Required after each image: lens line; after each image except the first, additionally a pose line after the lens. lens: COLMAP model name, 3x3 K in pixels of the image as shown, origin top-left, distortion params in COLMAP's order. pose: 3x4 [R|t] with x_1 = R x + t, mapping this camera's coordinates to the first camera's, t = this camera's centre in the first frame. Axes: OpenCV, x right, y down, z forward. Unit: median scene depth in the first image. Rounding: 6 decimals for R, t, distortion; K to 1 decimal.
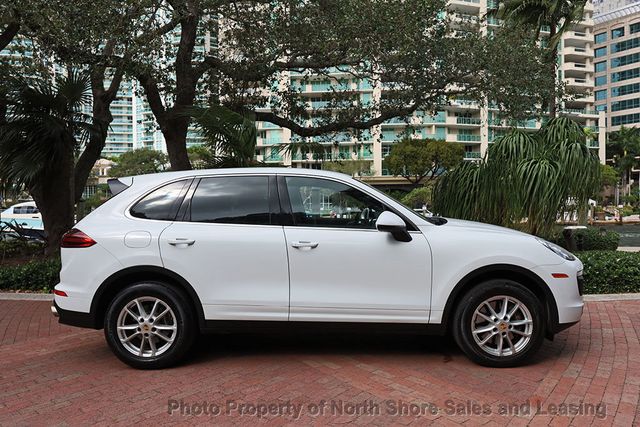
lens RADIAL K [[464.2, 0, 321.1], [0, 464.2, 205.8], [0, 0, 1]] dist [-0.001969, 0.000107]
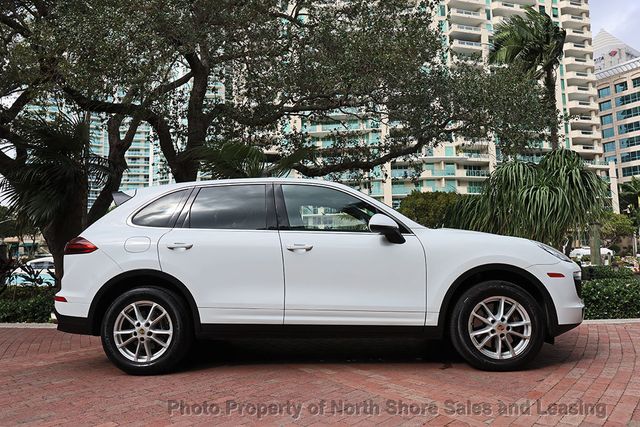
lens RADIAL K [[464.2, 0, 321.1], [0, 464.2, 205.8], [0, 0, 1]] dist [-0.001969, 0.000107]
pose [[0.999531, -0.012785, -0.027813, 0.040051], [0.009173, 0.991948, -0.126317, 0.118490], [0.029204, 0.126002, 0.991600, -0.018272]]
